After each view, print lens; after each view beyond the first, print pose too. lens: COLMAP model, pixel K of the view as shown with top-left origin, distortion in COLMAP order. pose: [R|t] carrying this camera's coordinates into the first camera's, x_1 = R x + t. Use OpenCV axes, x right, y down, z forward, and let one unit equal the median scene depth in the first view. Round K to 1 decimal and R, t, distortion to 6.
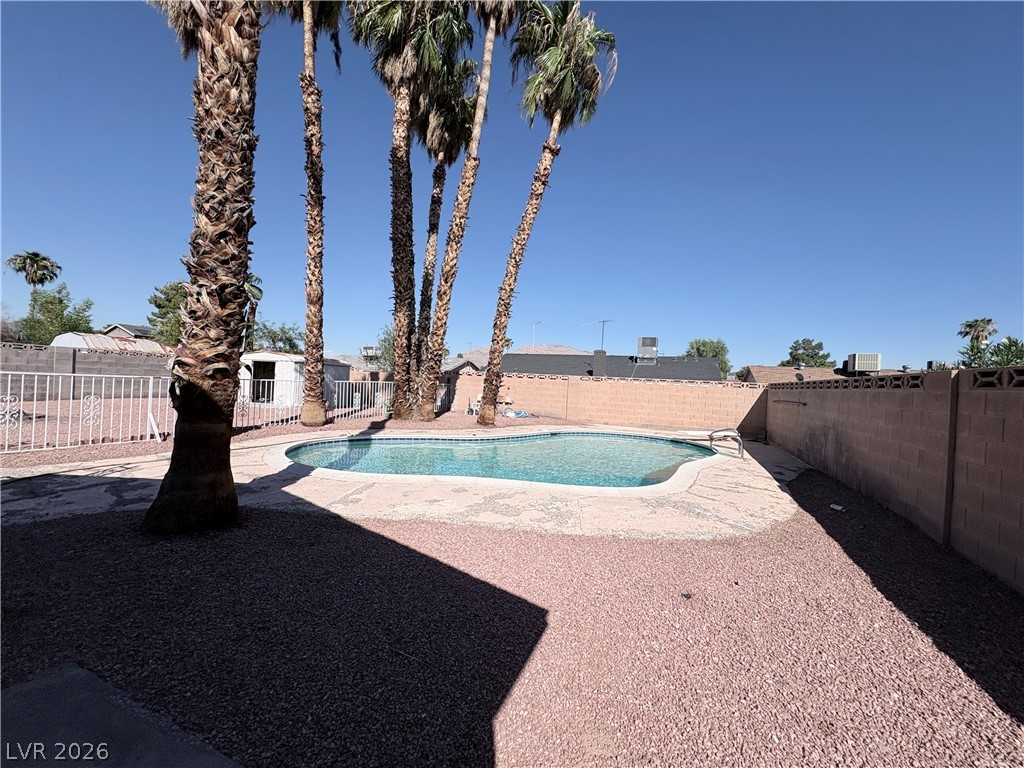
lens RADIAL K [[409.2, 0, 511.7], [0, 409.2, 383.1], [0, 0, 1]] dist [0.000967, 0.000290]
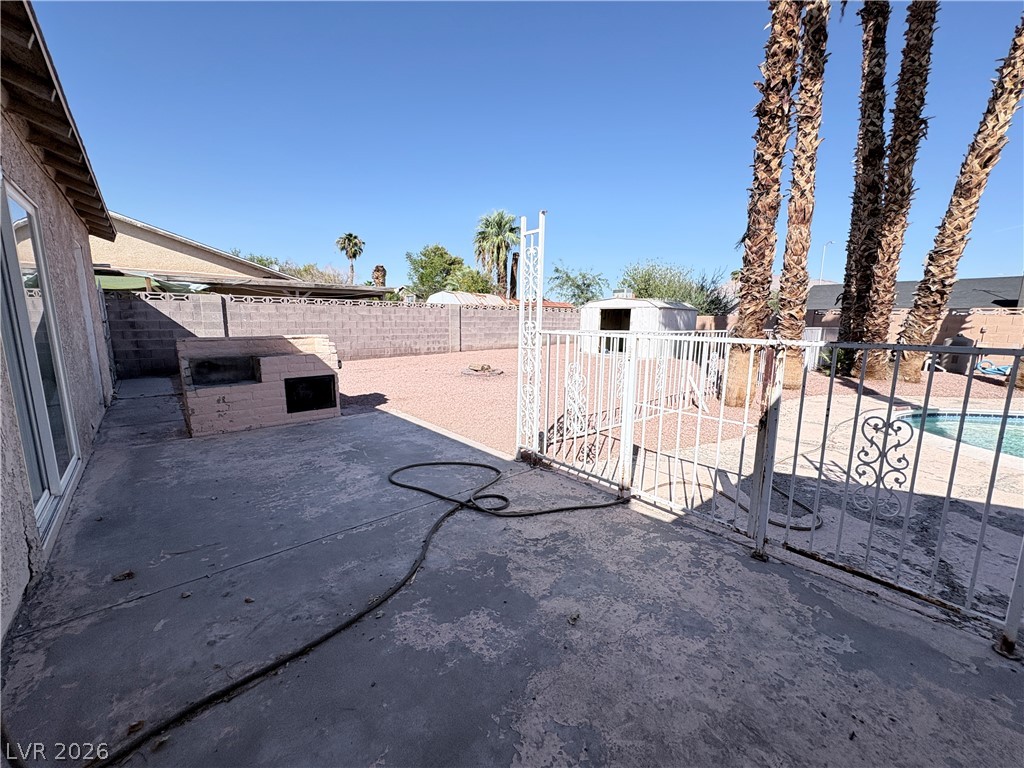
lens RADIAL K [[409.2, 0, 514.1], [0, 409.2, 385.6], [0, 0, 1]] dist [0.000967, 0.000290]
pose [[0.899810, 0.031759, -0.435125, -0.448190], [0.030850, 0.990219, 0.136071, -0.015910], [0.435191, -0.135862, 0.890028, 0.059119]]
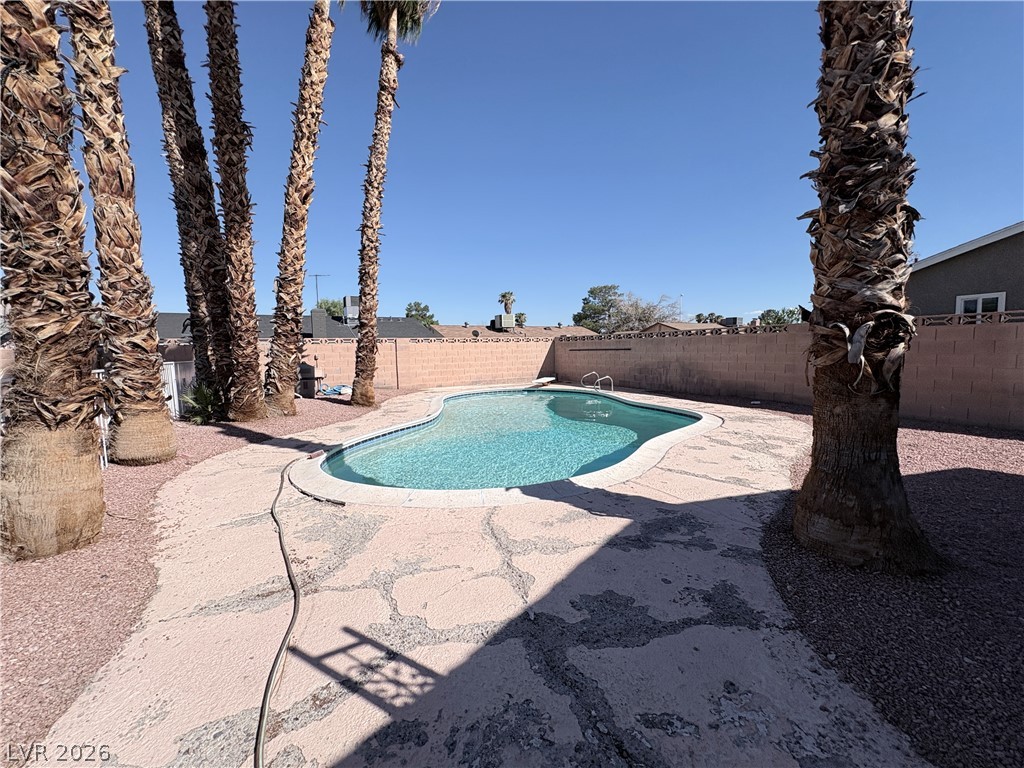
lens RADIAL K [[409.2, 0, 509.1], [0, 409.2, 384.9], [0, 0, 1]] dist [0.000967, 0.000290]
pose [[0.606038, -0.130678, 0.784628, -0.436955], [0.052123, 0.990817, 0.124760, -0.016598], [-0.793726, -0.034712, 0.607284, 0.275995]]
